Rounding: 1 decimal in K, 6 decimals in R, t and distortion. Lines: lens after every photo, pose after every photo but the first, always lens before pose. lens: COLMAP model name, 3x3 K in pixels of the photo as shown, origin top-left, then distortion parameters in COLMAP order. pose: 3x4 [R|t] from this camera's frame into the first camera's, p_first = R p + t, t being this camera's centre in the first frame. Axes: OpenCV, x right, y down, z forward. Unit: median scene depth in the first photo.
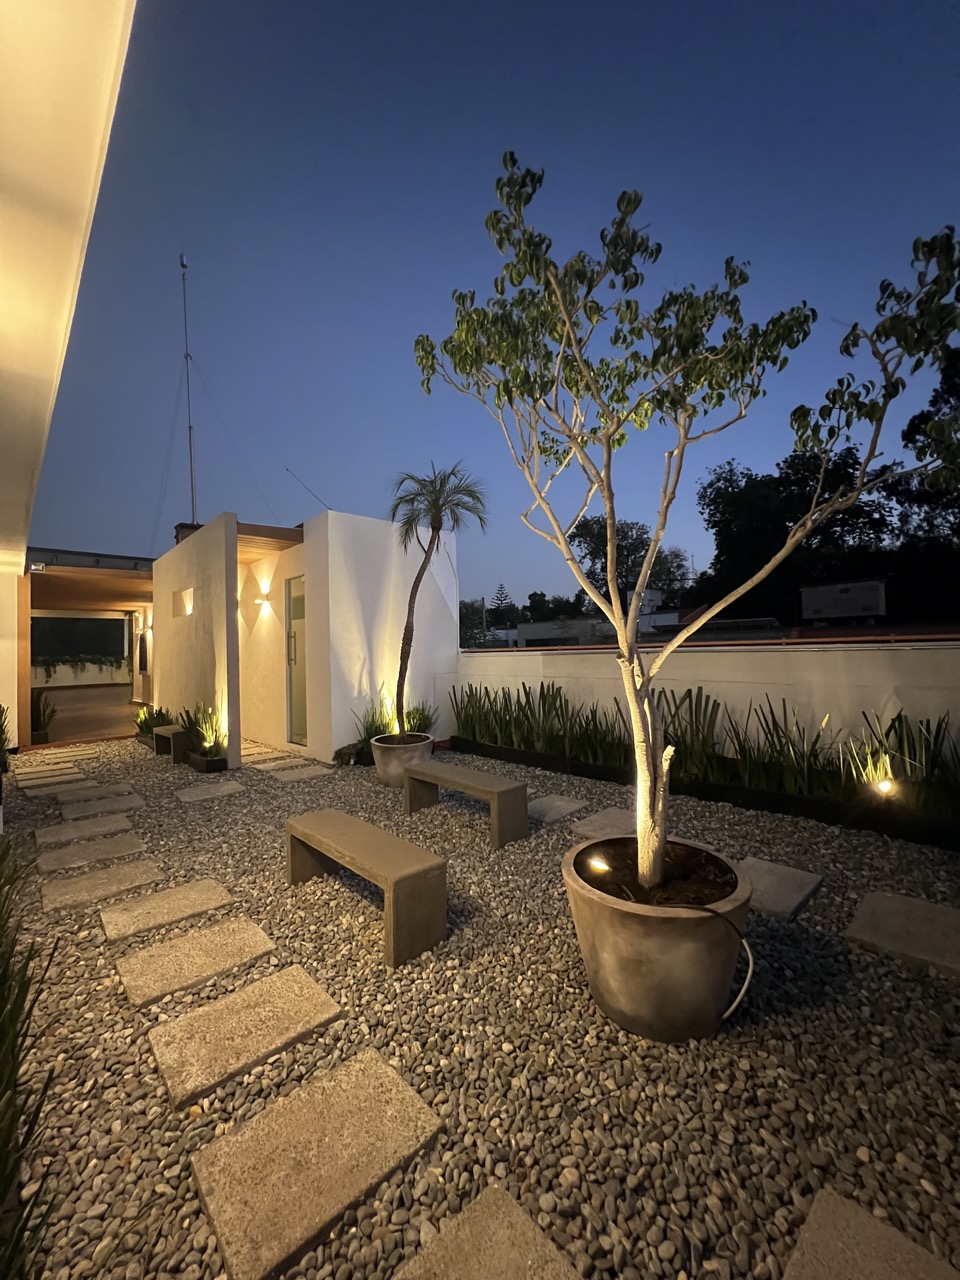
lens RADIAL K [[514.3, 0, 480.0], [0, 514.3, 640.0], [0, 0, 1]] dist [0.001719, 0.000069]
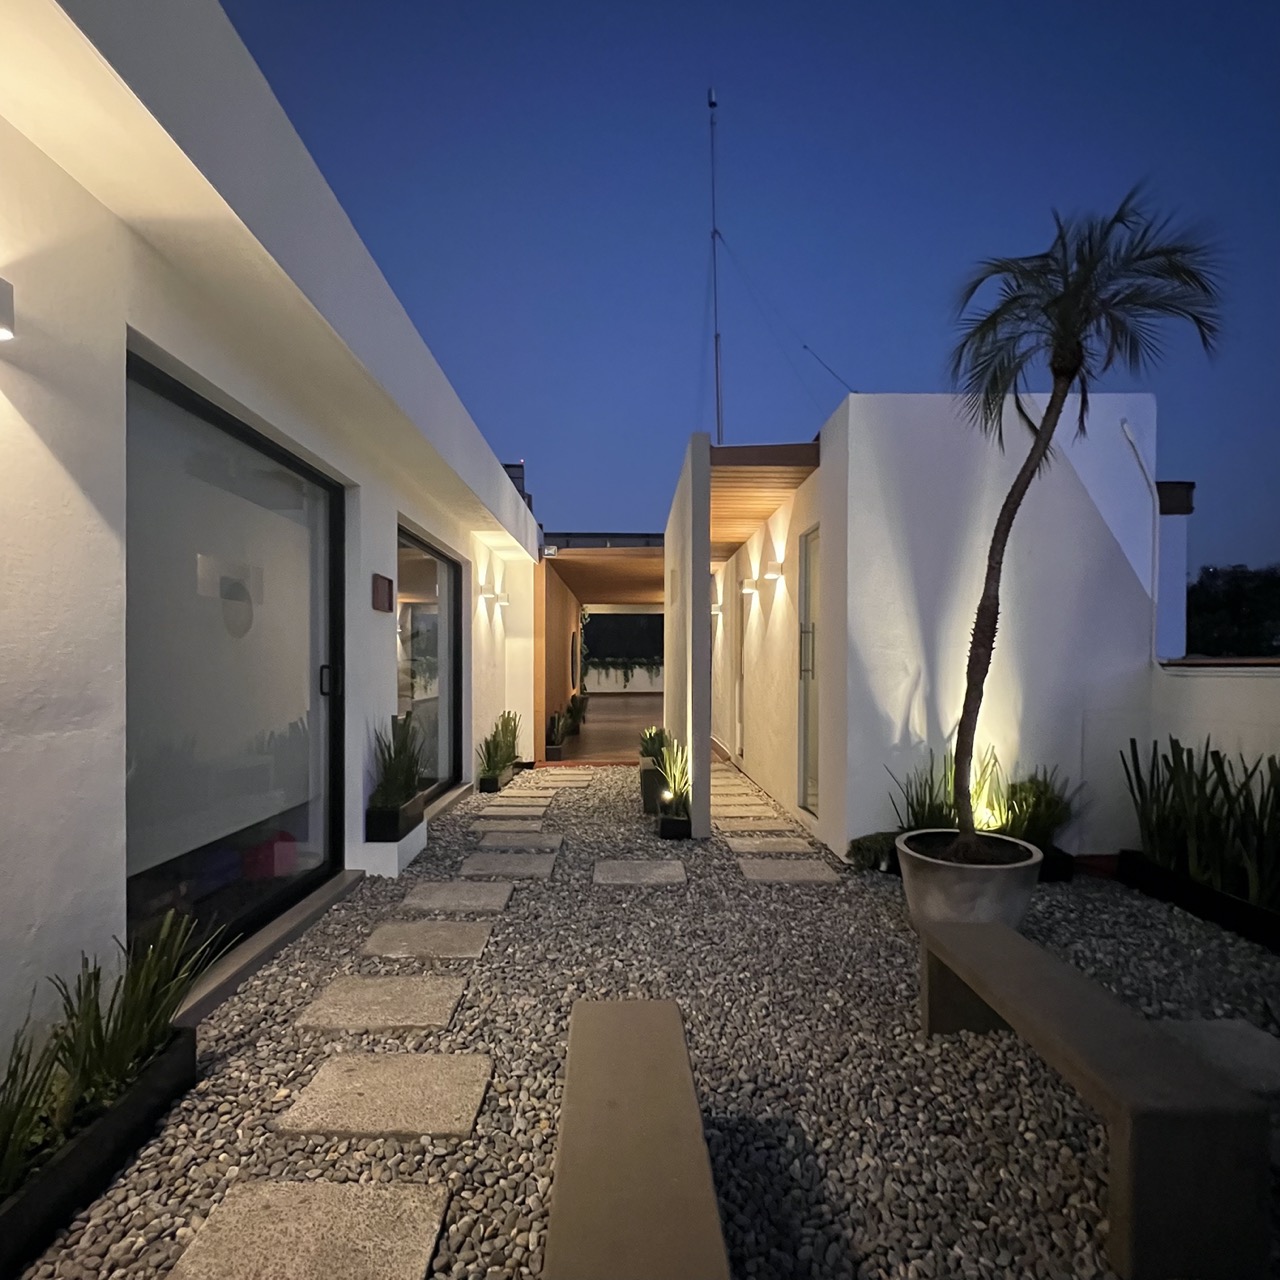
lens RADIAL K [[723.1, 0, 637.3], [0, 723.1, 673.6], [0, 0, 1]] dist [0.000645, -0.000139]
pose [[0.738746, 0.032528, -0.673199, 0.059410], [-0.002552, 0.998963, 0.045468, 0.005324], [0.673979, -0.031871, 0.738062, 0.284680]]
